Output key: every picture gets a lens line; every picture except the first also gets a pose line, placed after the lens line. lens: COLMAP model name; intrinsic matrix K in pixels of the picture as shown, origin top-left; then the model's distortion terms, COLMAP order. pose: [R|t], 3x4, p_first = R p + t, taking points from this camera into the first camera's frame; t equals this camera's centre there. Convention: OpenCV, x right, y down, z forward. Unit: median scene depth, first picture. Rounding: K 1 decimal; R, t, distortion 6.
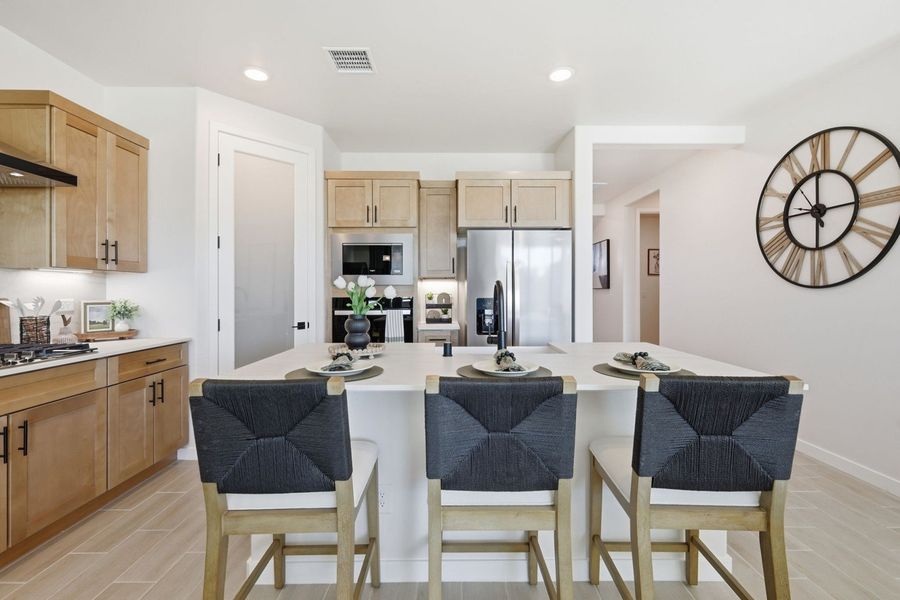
lens RADIAL K [[399.7, 0, 451.7], [0, 399.7, 292.2], [0, 0, 1]] dist [0.006272, -0.001559]
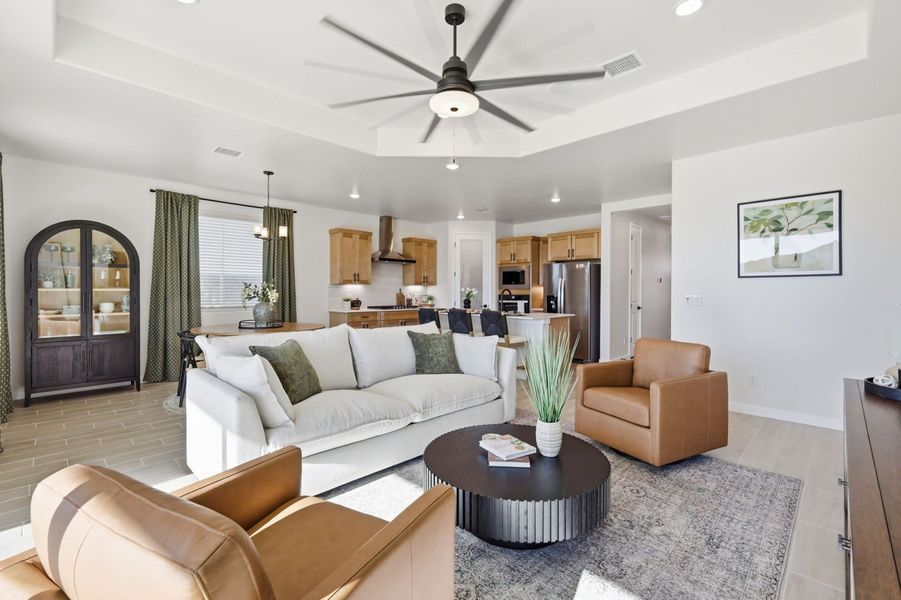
lens RADIAL K [[400.1, 0, 452.4], [0, 400.1, 288.9], [0, 0, 1]] dist [0.006272, -0.001559]
pose [[0.700338, -0.000027, -0.713811, 1.359493], [-0.006252, 0.999961, -0.006172, -0.003880], [0.713784, 0.008785, 0.700311, -0.938367]]
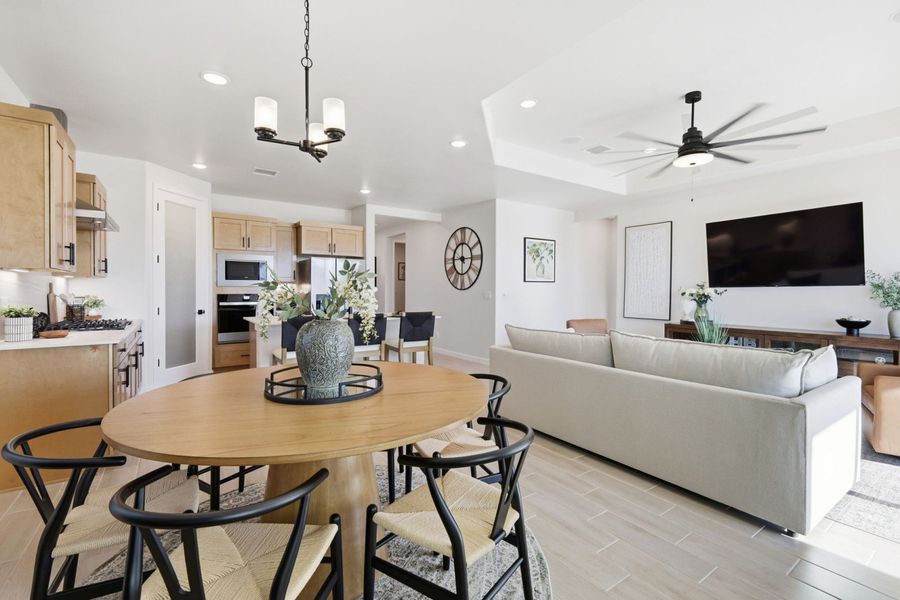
lens RADIAL K [[399.7, 0, 449.6], [0, 399.7, 293.6], [0, 0, 1]] dist [0.006272, -0.001559]
pose [[0.830902, -0.000295, 0.556419, -0.493191], [-0.004121, 0.999969, 0.006684, -0.002729], [-0.556404, -0.007846, 0.830875, -0.943349]]
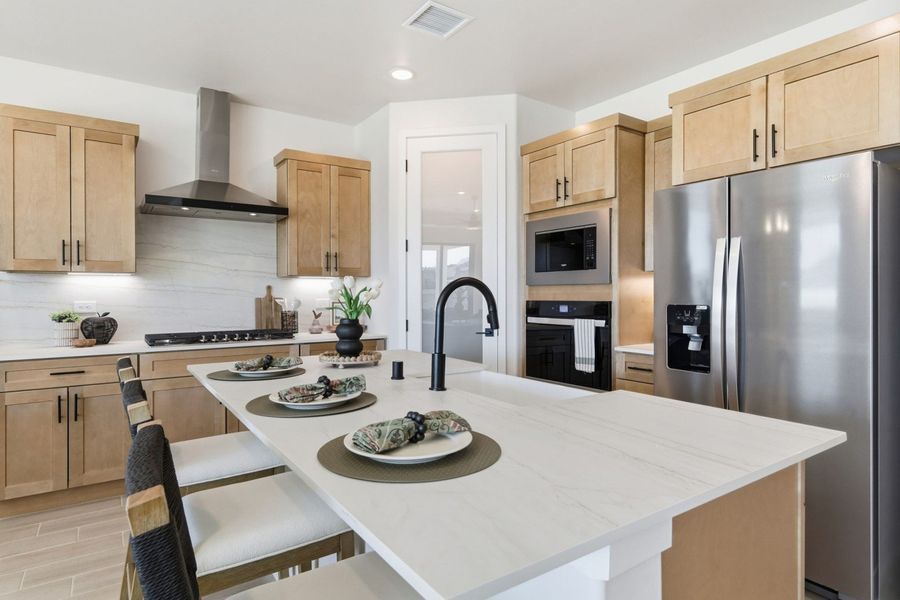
lens RADIAL K [[500.3, 0, 453.3], [0, 500.3, 291.9], [0, 0, 1]] dist [-0.003365, -0.000475]
pose [[0.554021, -0.000508, -0.832503, 0.545946], [-0.000402, 1.000000, -0.000877, -0.003778], [0.832503, 0.000820, 0.554020, 0.375349]]
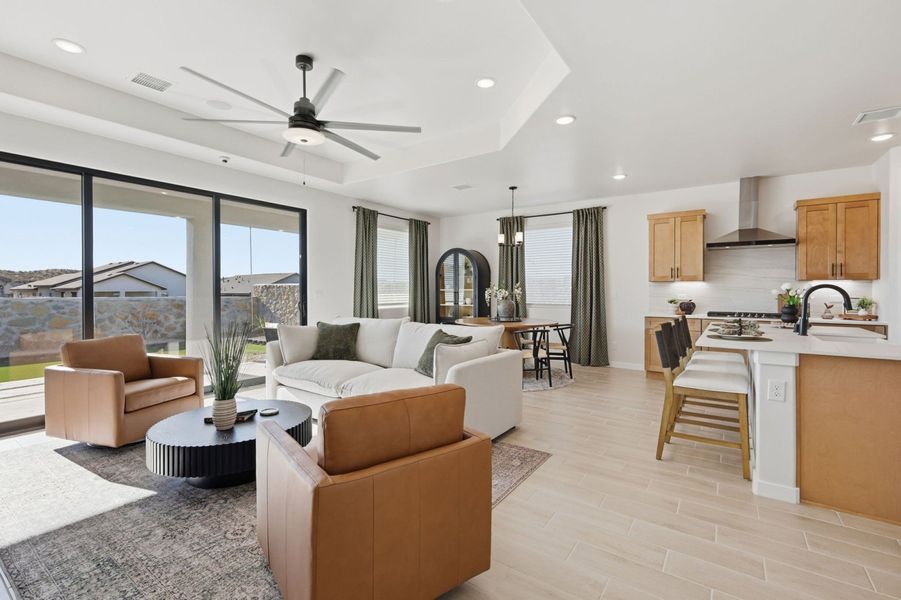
lens RADIAL K [[400.1, 0, 454.2], [0, 400.1, 299.9], [0, 0, 1]] dist [0.006272, -0.001559]
pose [[-0.583605, 0.022691, -0.811721, 1.365923], [-0.001688, 0.999573, 0.029156, -0.011049], [0.812036, 0.018386, -0.583318, 0.545190]]
